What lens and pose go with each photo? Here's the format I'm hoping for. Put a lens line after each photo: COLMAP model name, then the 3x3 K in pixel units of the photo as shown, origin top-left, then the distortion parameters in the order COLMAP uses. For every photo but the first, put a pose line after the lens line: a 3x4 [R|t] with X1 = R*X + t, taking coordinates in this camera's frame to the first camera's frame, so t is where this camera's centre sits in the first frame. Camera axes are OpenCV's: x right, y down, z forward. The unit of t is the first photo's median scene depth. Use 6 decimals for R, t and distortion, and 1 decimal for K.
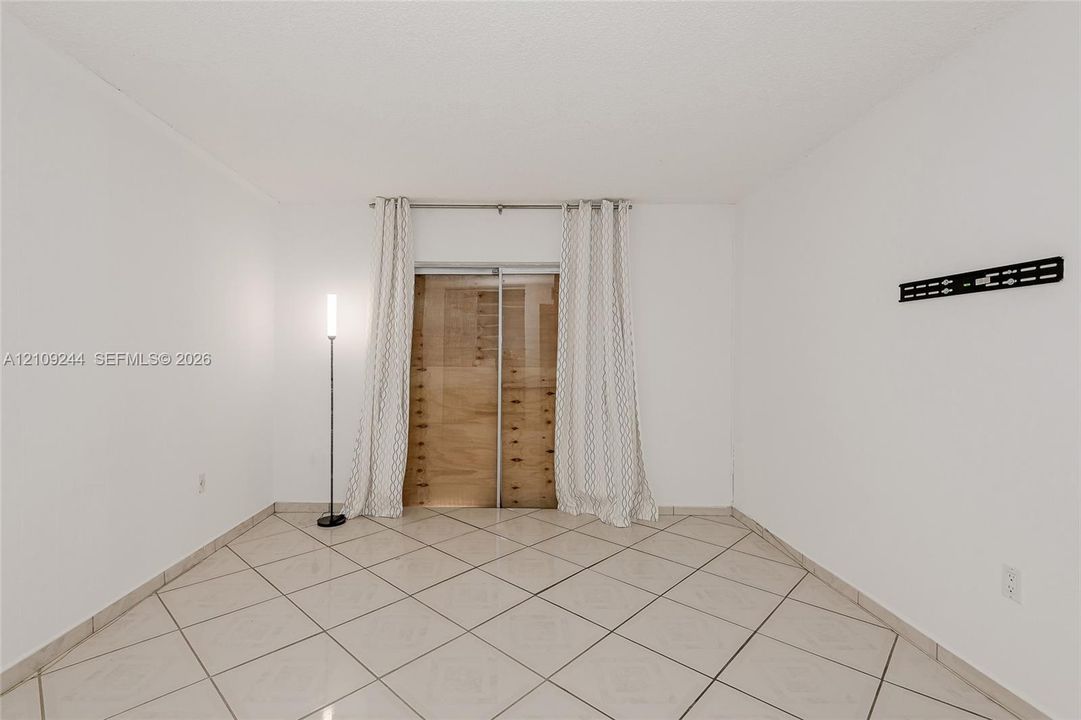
lens RADIAL K [[488.5, 0, 540.0], [0, 488.5, 369.5], [0, 0, 1]] dist [0.000267, -0.000184]
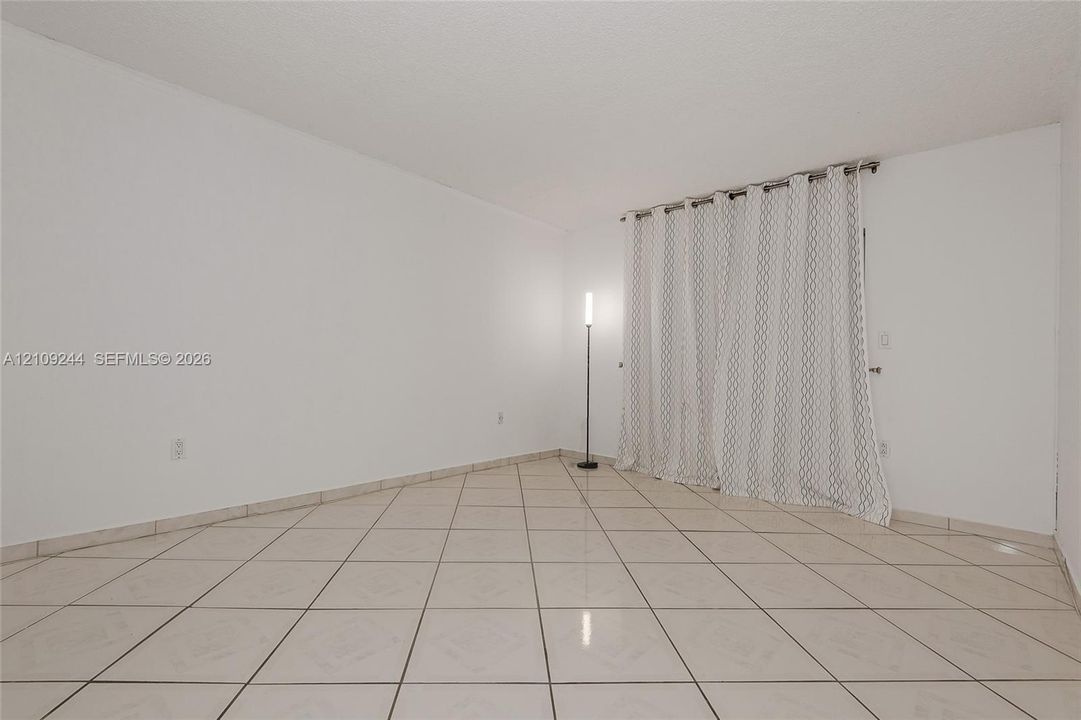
lens RADIAL K [[535.4, 0, 540.5], [0, 535.4, 360.0], [0, 0, 1]] dist [0.017299, 0.000011]
pose [[0.698536, 0.009505, -0.715512, 0.516624], [-0.020554, 0.999766, -0.006785, 0.039579], [0.715279, 0.019446, 0.698568, -0.104481]]
